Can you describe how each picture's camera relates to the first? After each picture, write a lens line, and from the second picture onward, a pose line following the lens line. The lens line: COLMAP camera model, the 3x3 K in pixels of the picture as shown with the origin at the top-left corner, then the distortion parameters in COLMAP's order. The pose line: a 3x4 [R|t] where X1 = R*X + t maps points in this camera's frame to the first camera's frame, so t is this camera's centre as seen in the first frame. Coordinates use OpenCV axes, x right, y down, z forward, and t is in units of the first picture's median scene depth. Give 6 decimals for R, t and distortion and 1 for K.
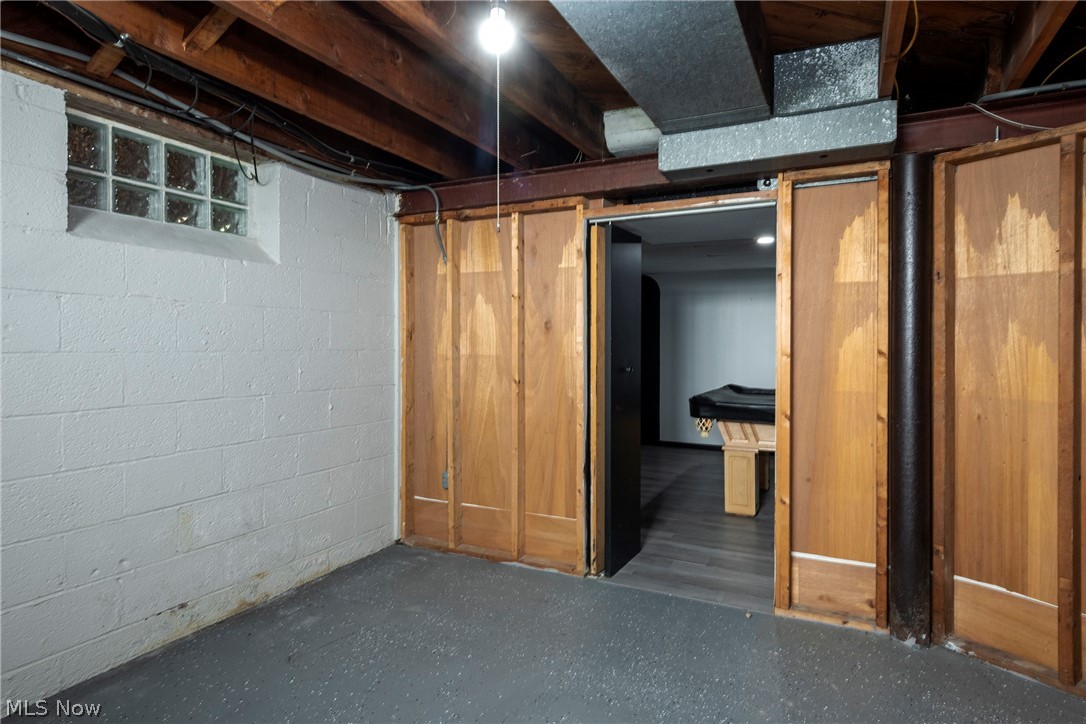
lens RADIAL K [[619.2, 0, 549.7], [0, 619.2, 357.4], [0, 0, 1]] dist [0.014175, -0.012434]
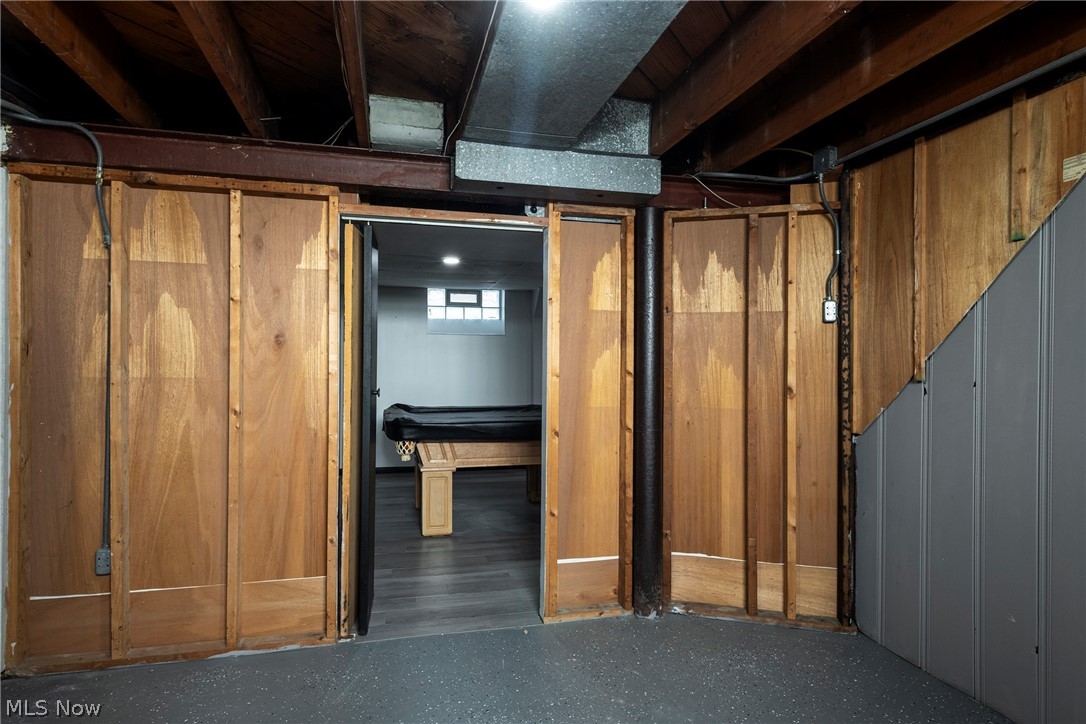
lens RADIAL K [[619.2, 0, 549.4], [0, 619.2, 367.5], [0, 0, 1]] dist [0.014175, -0.012434]
pose [[0.753582, -0.001042, 0.657353, -0.309984], [0.006858, 0.999957, -0.006277, -0.009926], [-0.657319, 0.009238, 0.753556, 0.202714]]
